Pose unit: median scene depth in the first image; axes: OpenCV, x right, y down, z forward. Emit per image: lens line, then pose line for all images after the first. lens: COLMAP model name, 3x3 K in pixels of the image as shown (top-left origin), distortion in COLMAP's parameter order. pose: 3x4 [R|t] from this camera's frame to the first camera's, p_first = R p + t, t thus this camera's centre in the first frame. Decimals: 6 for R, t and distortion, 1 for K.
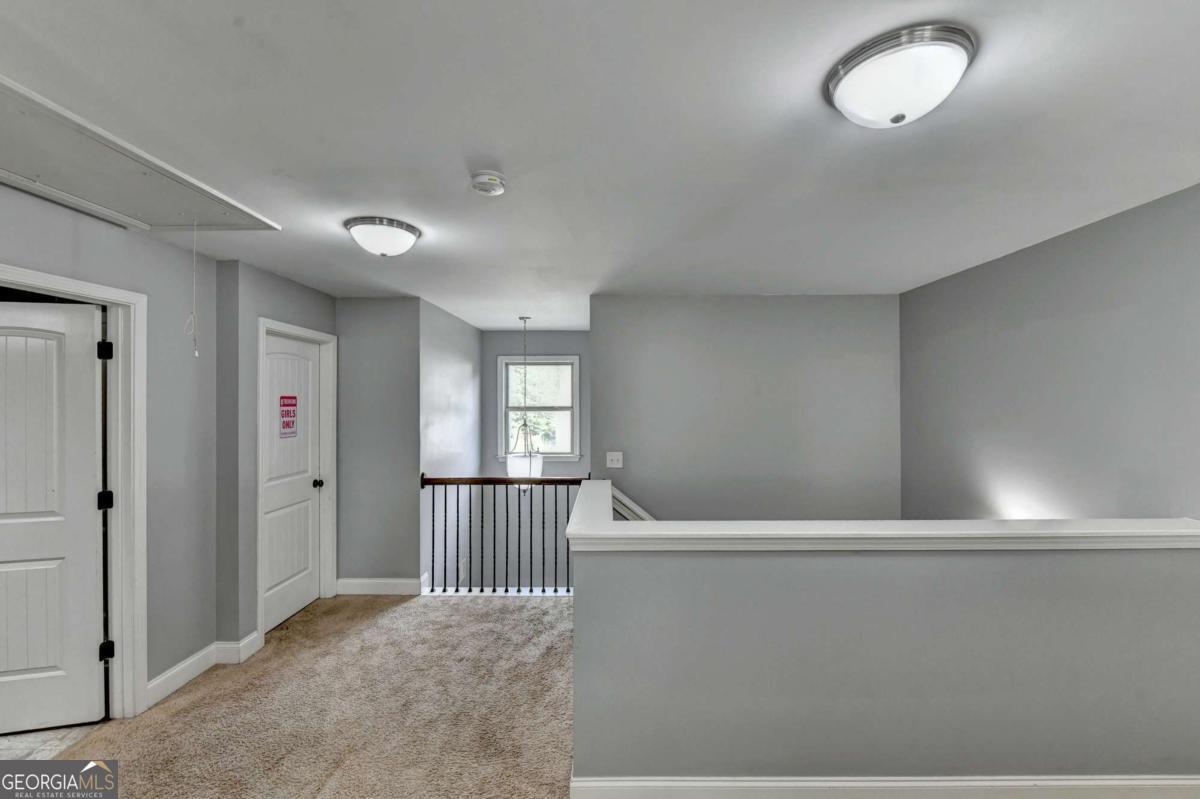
lens RADIAL K [[480.0, 0, 601.7], [0, 480.0, 396.7], [0, 0, 1]] dist [-0.006320, 0.000073]
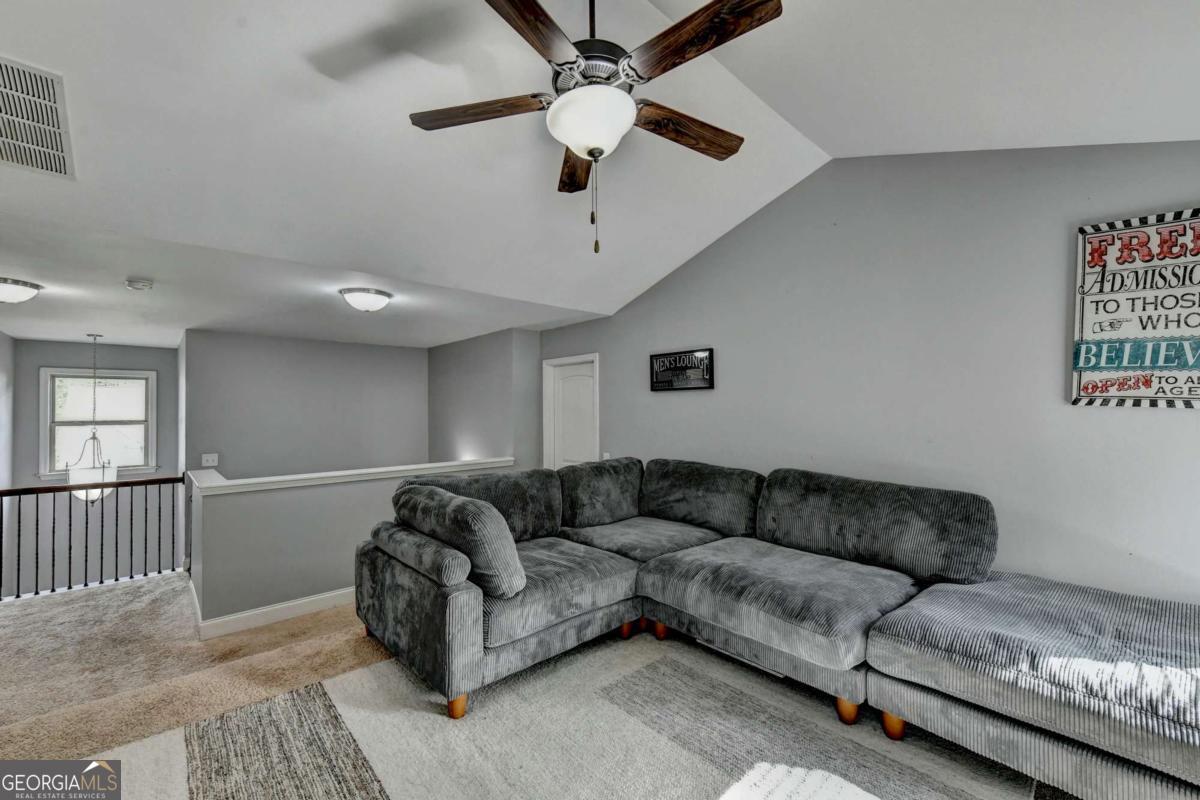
lens RADIAL K [[480.0, 0, 603.6], [0, 480.0, 397.9], [0, 0, 1]] dist [-0.006320, 0.000073]
pose [[0.718118, 0.006716, 0.695889, -0.108302], [0.007112, 0.999830, -0.016988, -0.003361], [-0.695885, 0.017149, 0.717948, -0.643128]]
